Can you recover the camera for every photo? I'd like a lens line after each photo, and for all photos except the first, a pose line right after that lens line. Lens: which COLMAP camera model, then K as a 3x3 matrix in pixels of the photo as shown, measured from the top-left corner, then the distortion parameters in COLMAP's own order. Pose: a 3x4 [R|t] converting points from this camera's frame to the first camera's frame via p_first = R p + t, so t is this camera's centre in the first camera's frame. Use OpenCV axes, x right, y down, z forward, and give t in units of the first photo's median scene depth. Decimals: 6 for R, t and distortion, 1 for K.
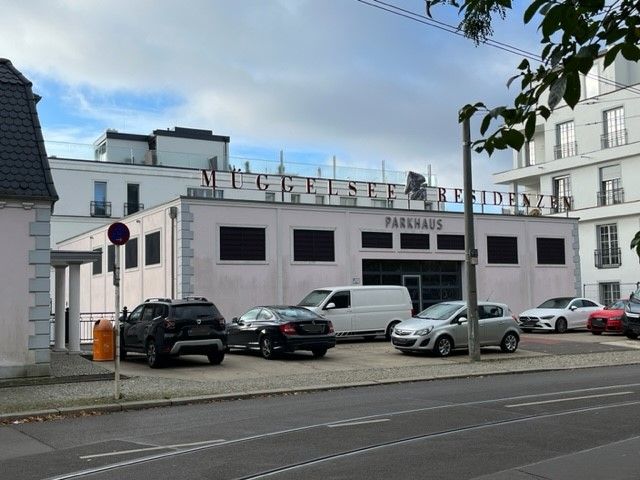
lens RADIAL K [[741.8, 0, 320.0], [0, 741.8, 240.0], [0, 0, 1]] dist [0.119689, -0.006414]
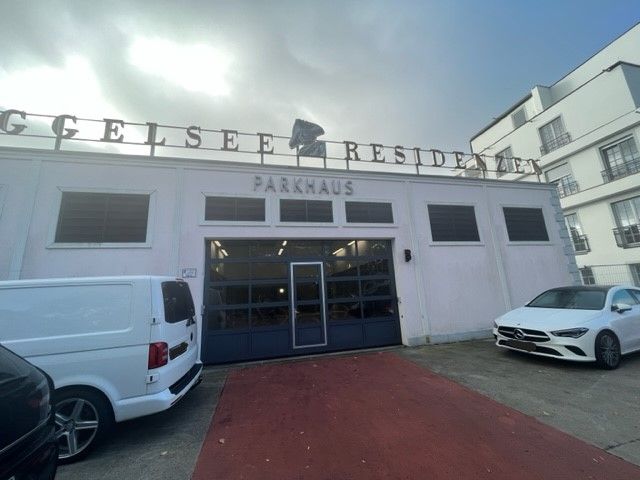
lens RADIAL K [[254.5, 0, 320.0], [0, 254.5, 240.0], [0, 0, 1]] dist [0.000640, -0.000088]
pose [[0.957474, -0.089259, -0.274366, 0.200583], [0.056004, 0.990353, -0.126748, 0.057624], [0.283033, 0.105992, 0.953236, 0.785417]]
